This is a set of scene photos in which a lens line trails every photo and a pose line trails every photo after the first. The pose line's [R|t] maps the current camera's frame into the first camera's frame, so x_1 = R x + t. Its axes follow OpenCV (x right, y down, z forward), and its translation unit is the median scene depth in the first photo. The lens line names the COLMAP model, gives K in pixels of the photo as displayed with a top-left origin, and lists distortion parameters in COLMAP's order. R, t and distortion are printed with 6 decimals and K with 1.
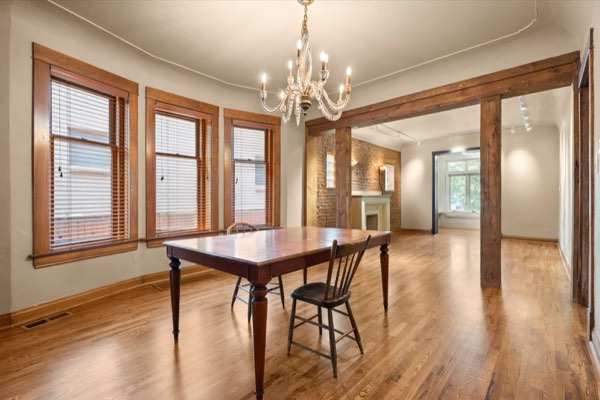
lens RADIAL K [[266.7, 0, 300.5], [0, 266.7, 198.2], [0, 0, 1]] dist [-0.003472, -0.000436]
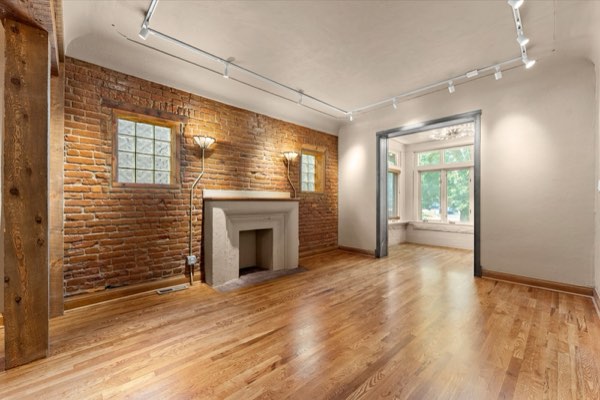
lens RADIAL K [[241.0, 0, 303.1], [0, 241.0, 200.9], [0, 0, 1]] dist [0.000500, 0.000793]
pose [[0.997216, 0.002619, -0.074525, 0.362502], [-0.002933, 0.999987, -0.004099, -0.001800], [0.074513, 0.004306, 0.997211, 0.401324]]
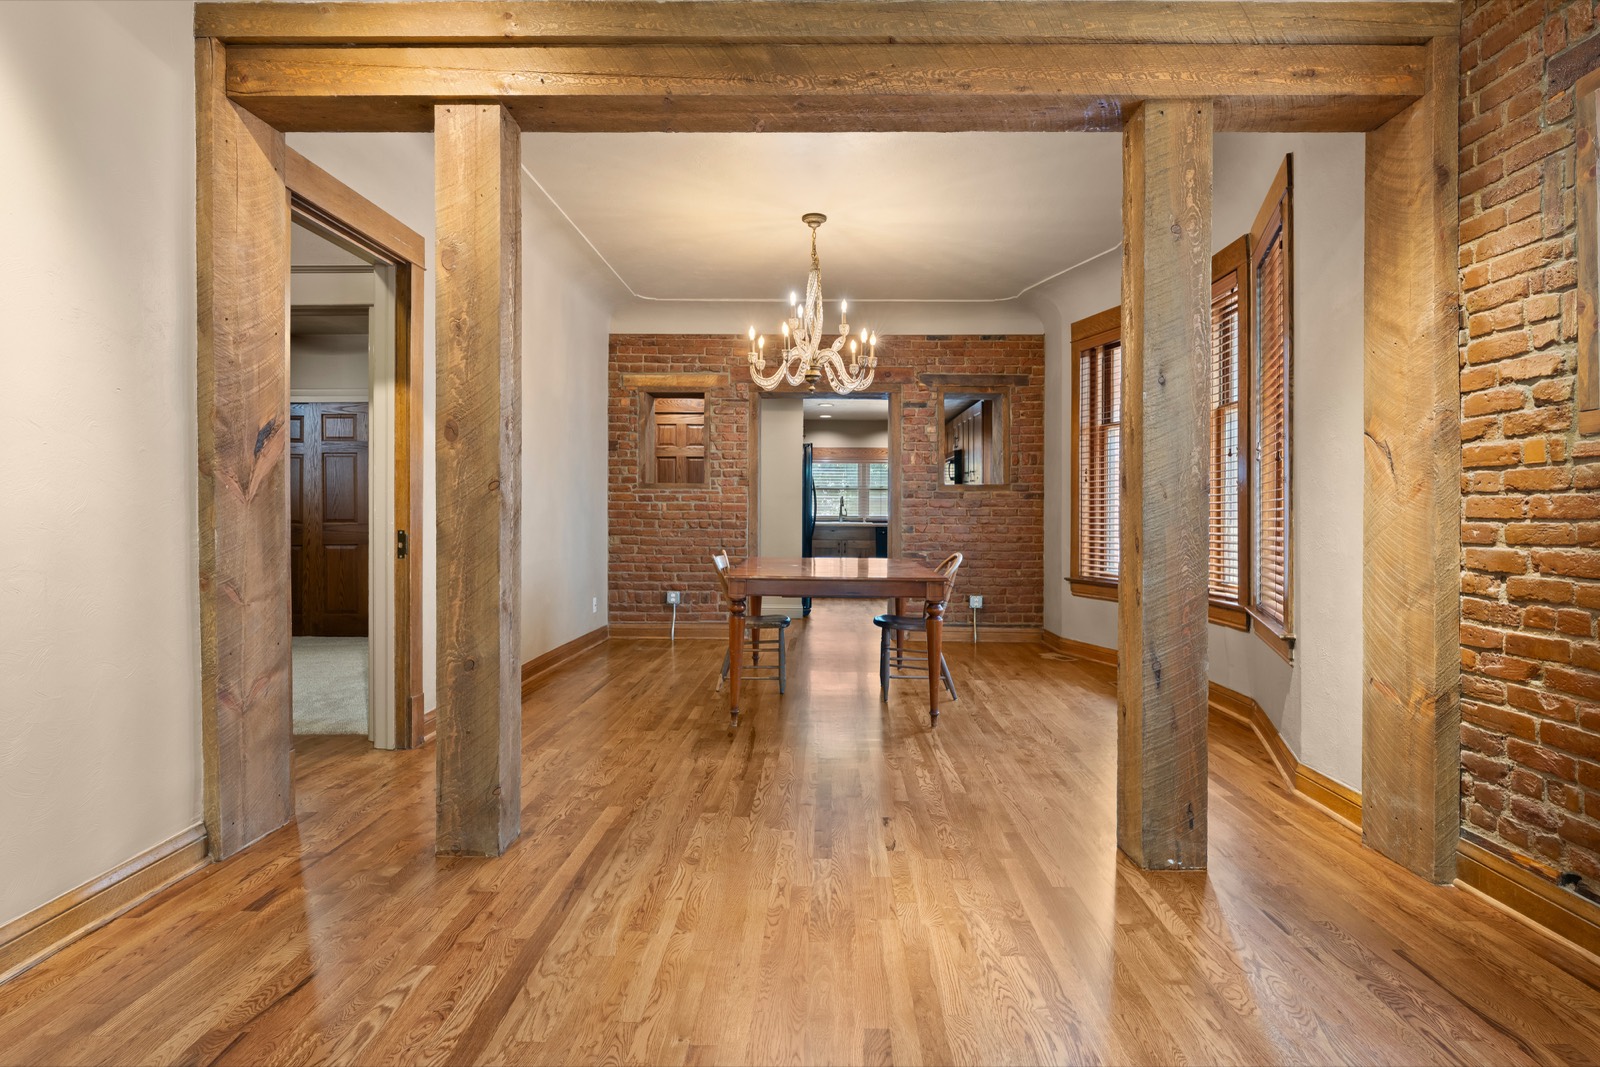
lens RADIAL K [[851.7, 0, 822.5], [0, 851.7, 522.0], [0, 0, 1]] dist [0.005720, 0.000933]
pose [[-0.744837, 0.003017, -0.667240, 0.424266], [-0.005731, 0.999924, 0.010918, 0.003291], [0.667222, 0.011956, -0.744763, 0.761859]]
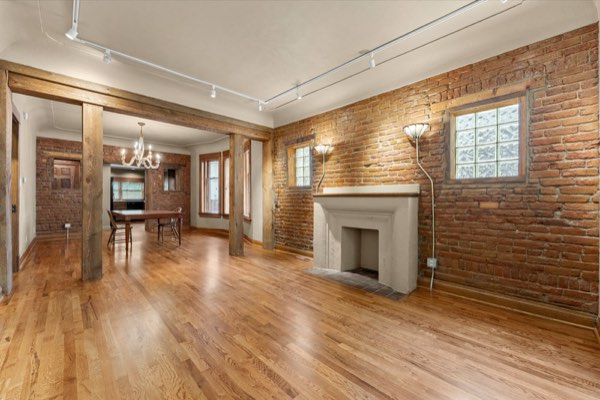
lens RADIAL K [[241.0, 0, 301.0], [0, 241.0, 199.7], [0, 0, 1]] dist [0.000500, 0.000793]
pose [[-0.057494, 0.006011, -0.998328, 0.679880], [-0.006192, 0.999960, 0.006377, -0.000234], [0.998327, 0.006549, -0.057454, 0.792319]]
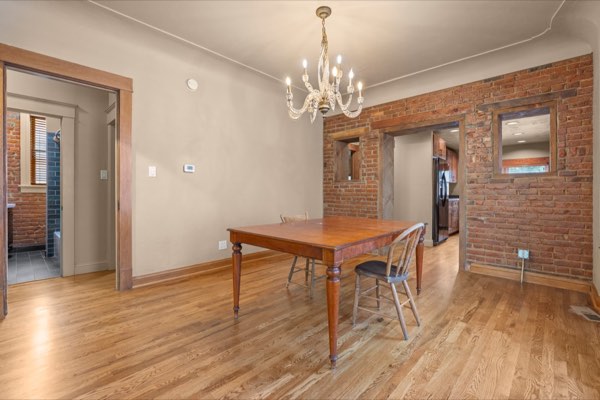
lens RADIAL K [[266.7, 0, 302.3], [0, 266.7, 195.3], [0, 0, 1]] dist [-0.003472, -0.000436]
pose [[-0.999856, -0.002482, 0.016763, 0.038586], [-0.002337, 0.999960, 0.008651, 0.004104], [-0.016784, 0.008611, -0.999822, 0.613374]]
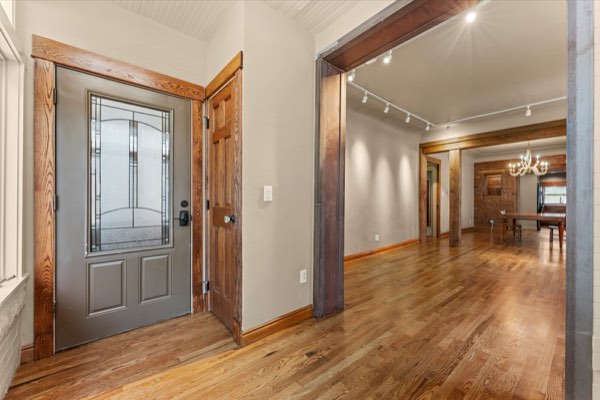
lens RADIAL K [[241.0, 0, 299.2], [0, 241.0, 202.4], [0, 0, 1]] dist [0.000500, 0.000793]
pose [[-0.990896, -0.002464, 0.134604, 0.661973], [-0.001447, 0.999970, 0.007650, -0.000415], [-0.134619, 0.007385, -0.990870, 1.190142]]
